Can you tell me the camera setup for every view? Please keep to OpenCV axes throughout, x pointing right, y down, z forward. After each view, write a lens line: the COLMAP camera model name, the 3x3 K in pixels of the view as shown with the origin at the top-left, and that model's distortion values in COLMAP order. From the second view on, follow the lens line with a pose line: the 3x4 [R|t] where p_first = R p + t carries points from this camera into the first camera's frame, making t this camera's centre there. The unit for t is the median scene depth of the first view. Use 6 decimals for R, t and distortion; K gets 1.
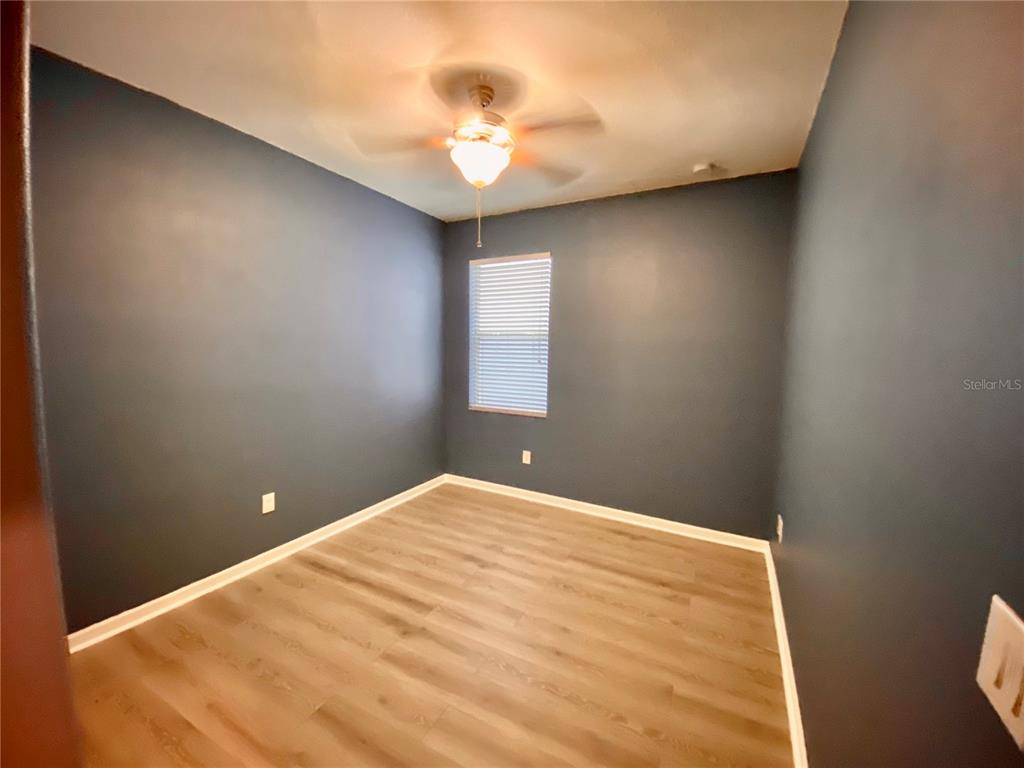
lens RADIAL K [[413.5, 0, 508.0], [0, 413.5, 378.7], [0, 0, 1]] dist [0.032946, -0.024063]
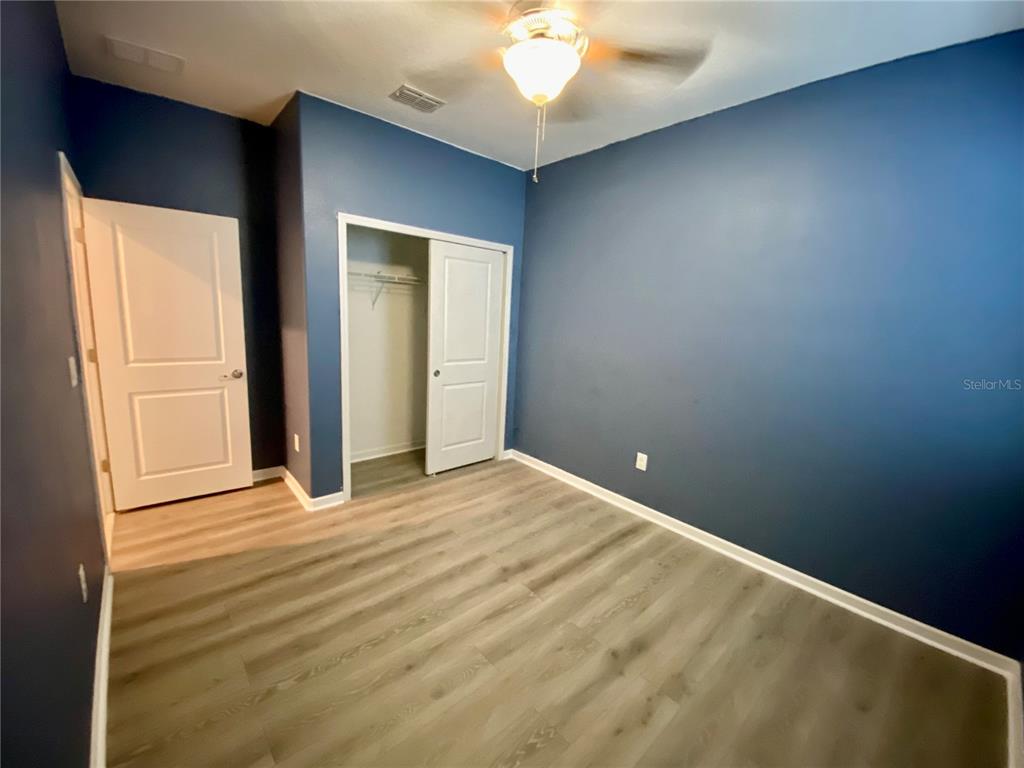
lens RADIAL K [[413.5, 0, 508.0], [0, 413.5, 378.7], [0, 0, 1]] dist [0.032946, -0.024063]
pose [[-0.337189, 0.120748, -0.933661, 0.695534], [-0.132344, 0.975813, 0.173995, -0.081021], [0.932088, 0.182234, -0.313053, 1.206604]]
